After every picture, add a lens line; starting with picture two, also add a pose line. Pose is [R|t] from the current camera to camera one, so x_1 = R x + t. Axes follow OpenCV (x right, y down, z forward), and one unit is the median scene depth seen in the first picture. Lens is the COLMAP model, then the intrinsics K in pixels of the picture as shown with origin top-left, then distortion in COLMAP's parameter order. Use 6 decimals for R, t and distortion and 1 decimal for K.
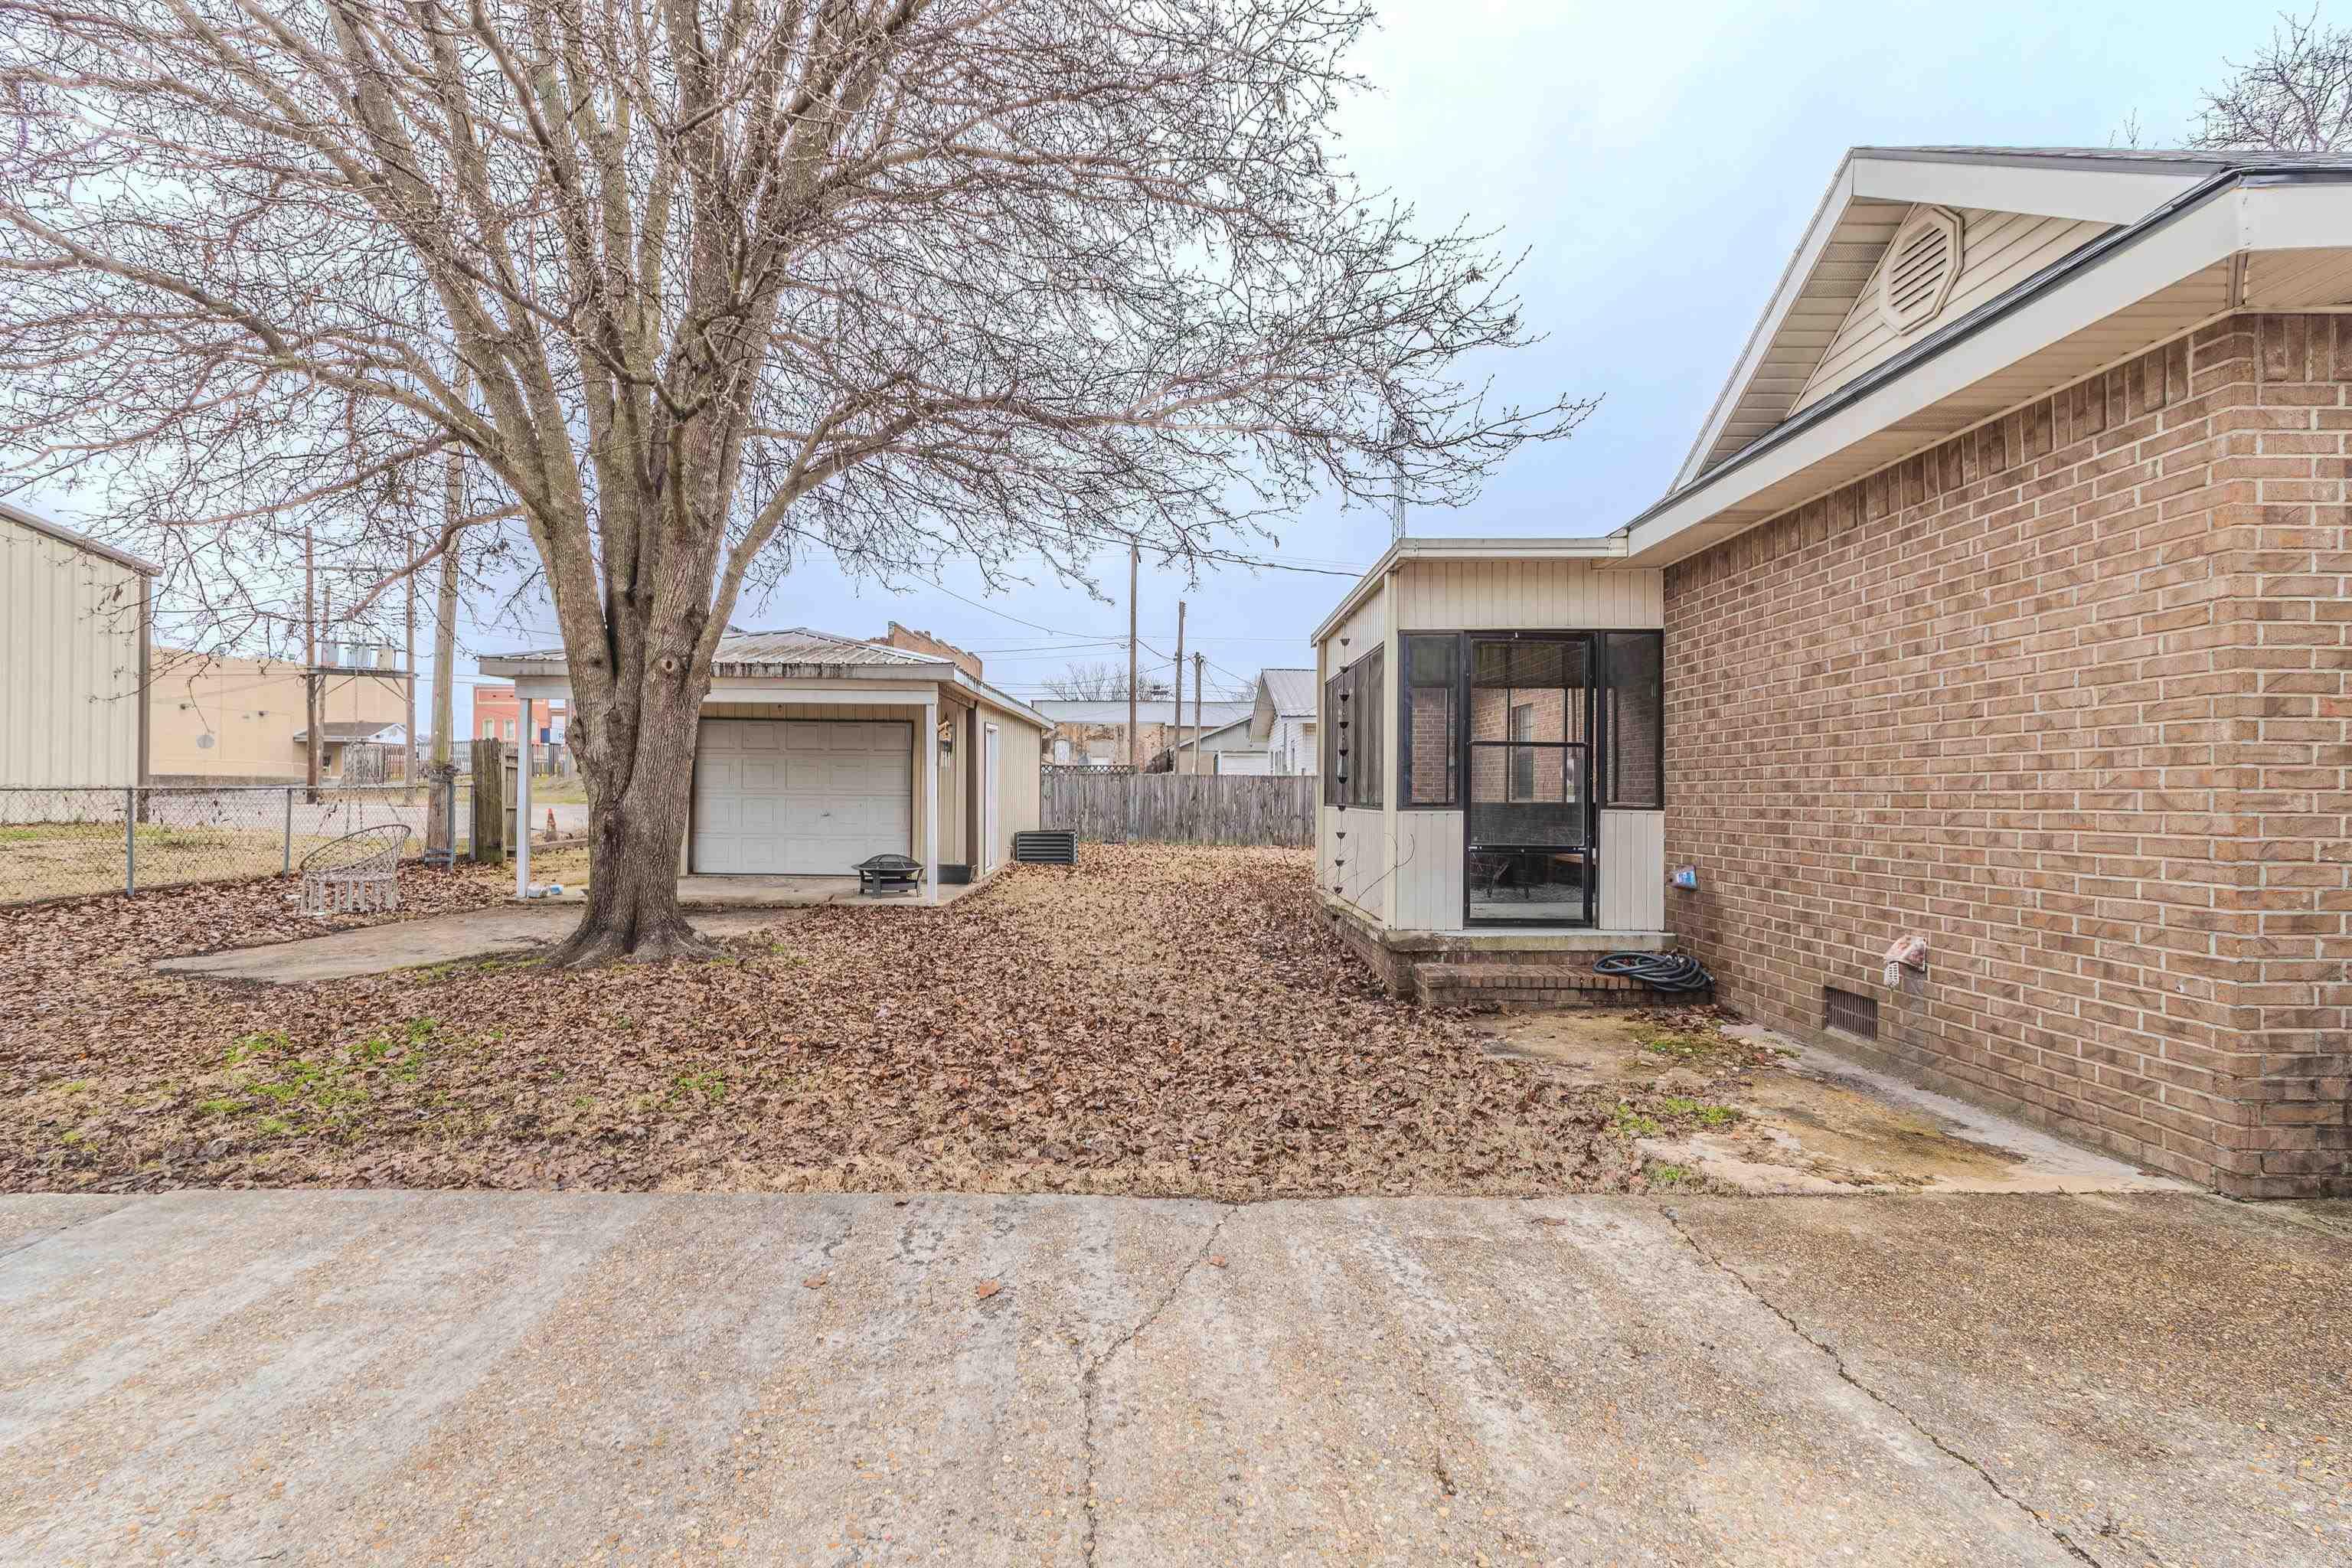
lens RADIAL K [[1055.0, 0, 1170.8], [0, 1055.0, 777.1], [0, 0, 1]] dist [-0.003241, 0.000010]
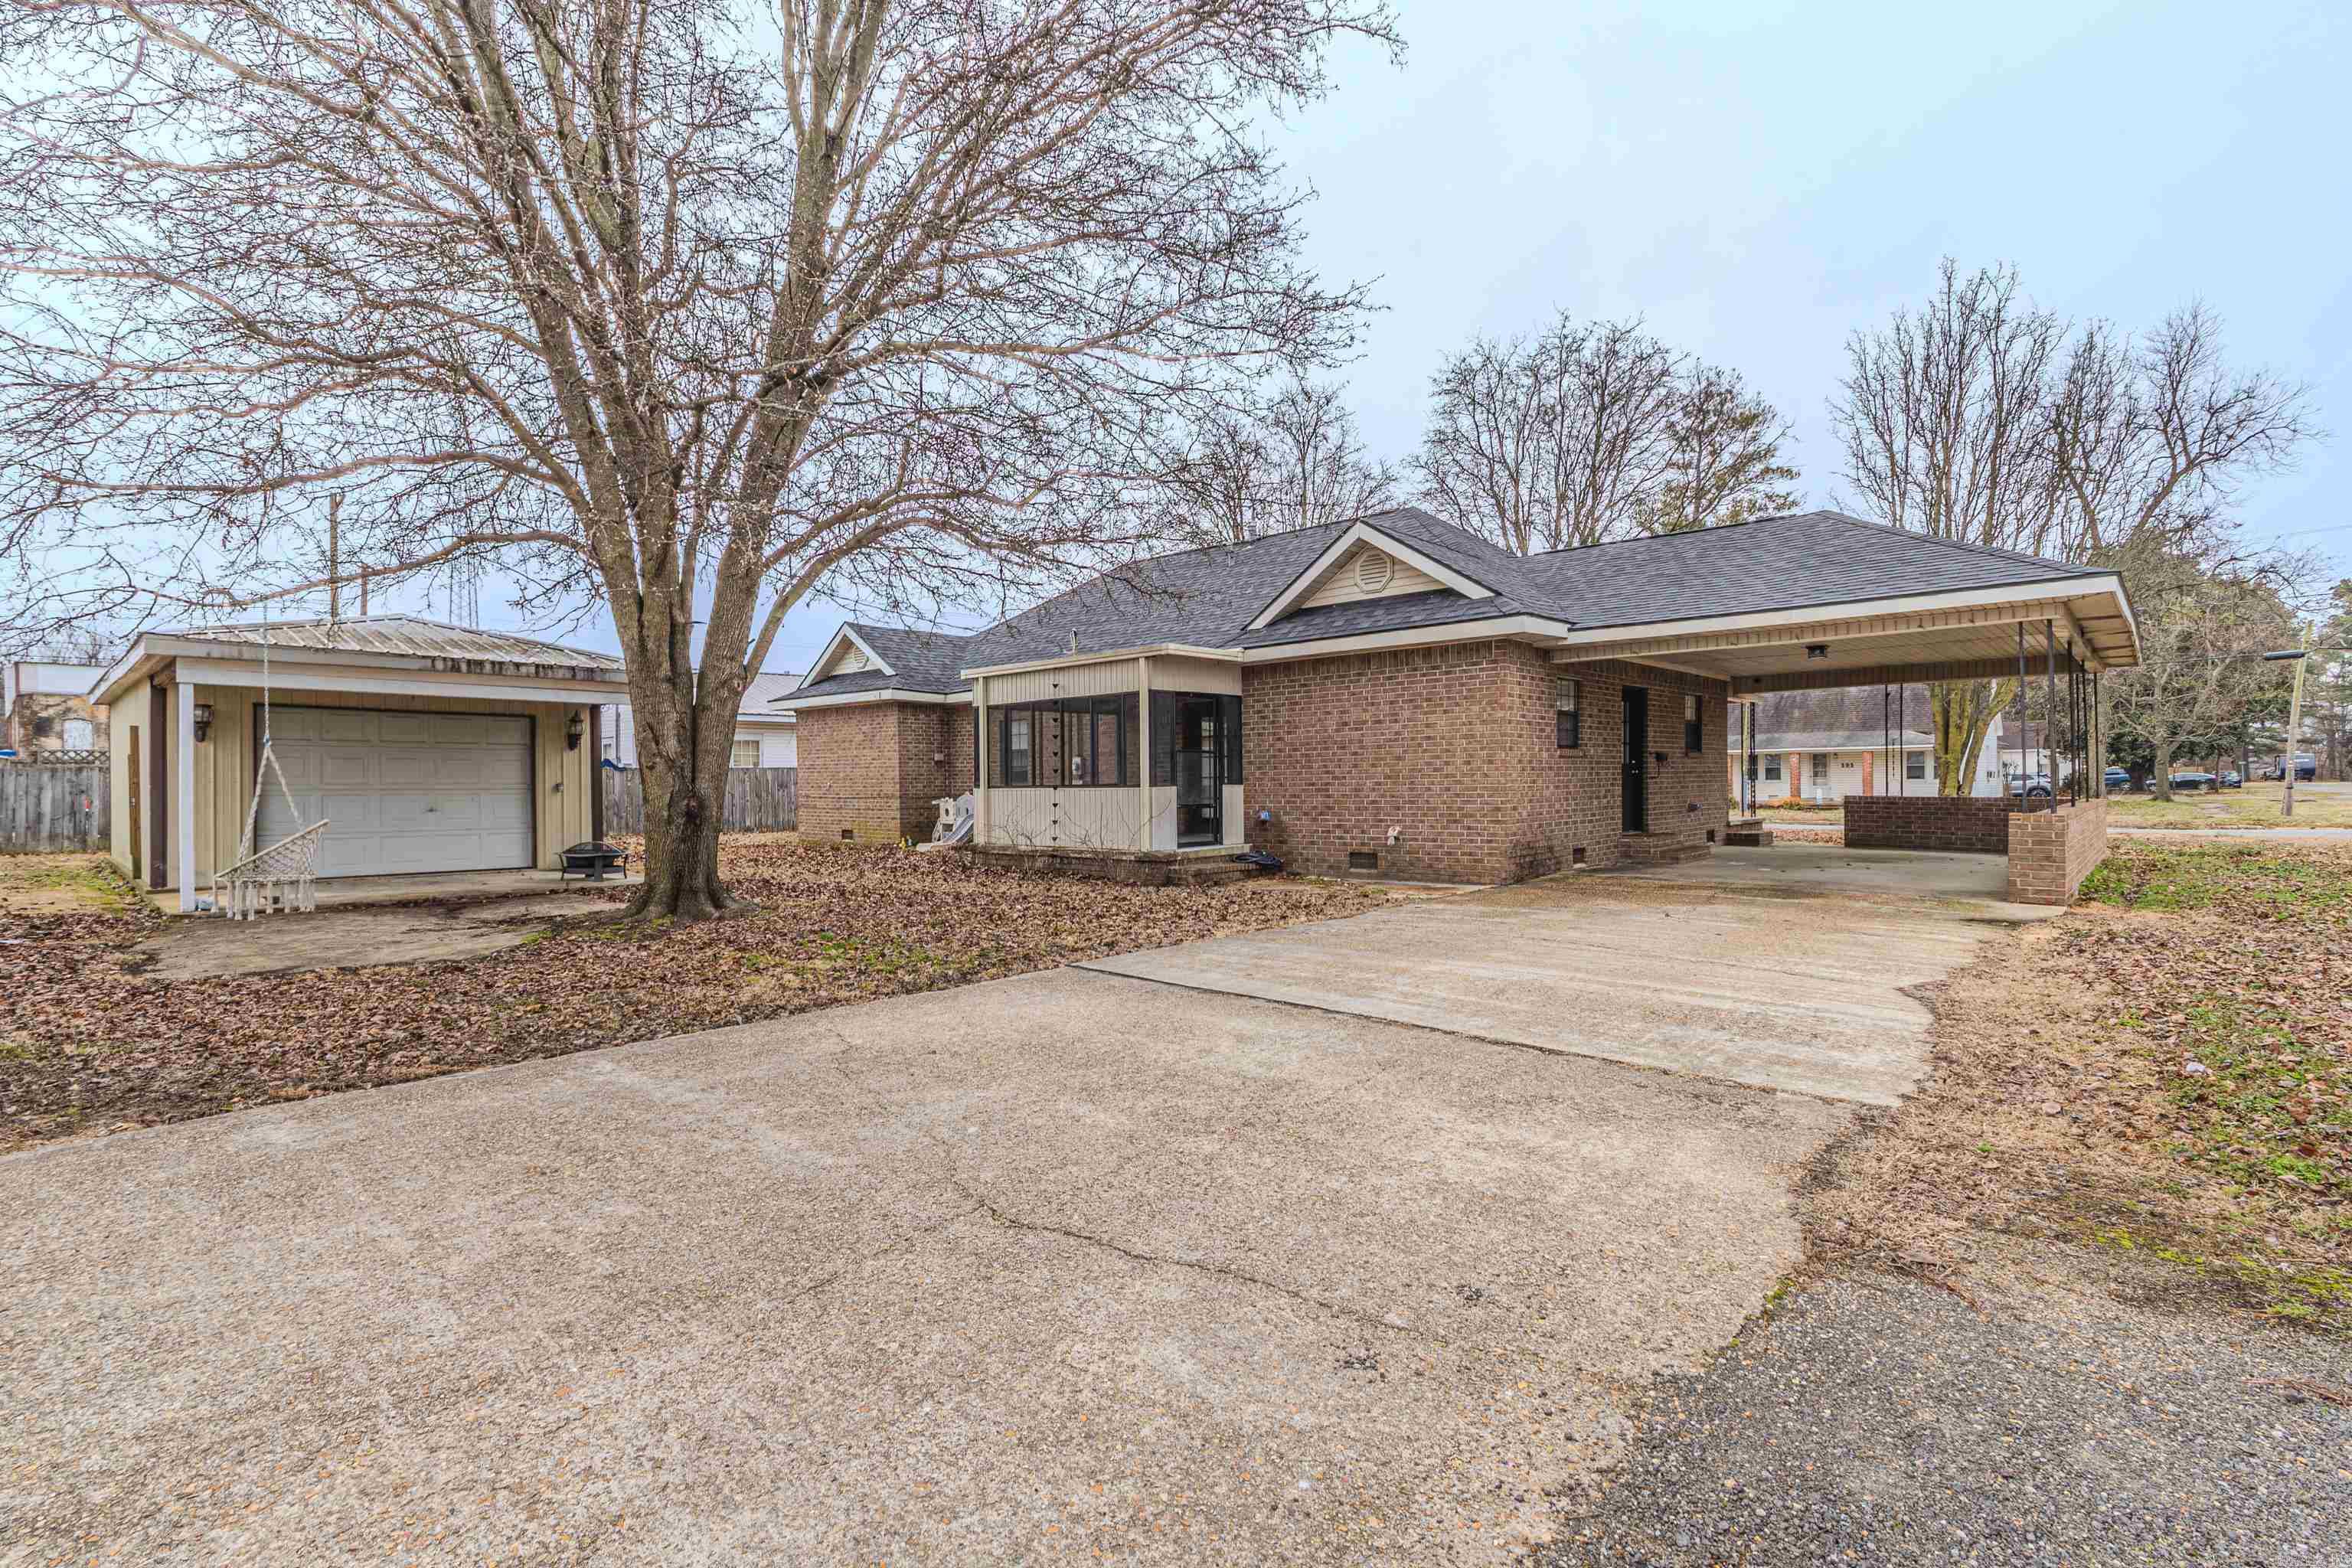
lens RADIAL K [[1055.0, 0, 1169.9], [0, 1055.0, 786.5], [0, 0, 1]] dist [-0.003241, 0.000010]
pose [[0.659078, -0.014380, 0.751937, -1.161930], [0.006574, 0.999889, 0.013360, 0.004802], [-0.752046, -0.003862, 0.659100, -0.241823]]
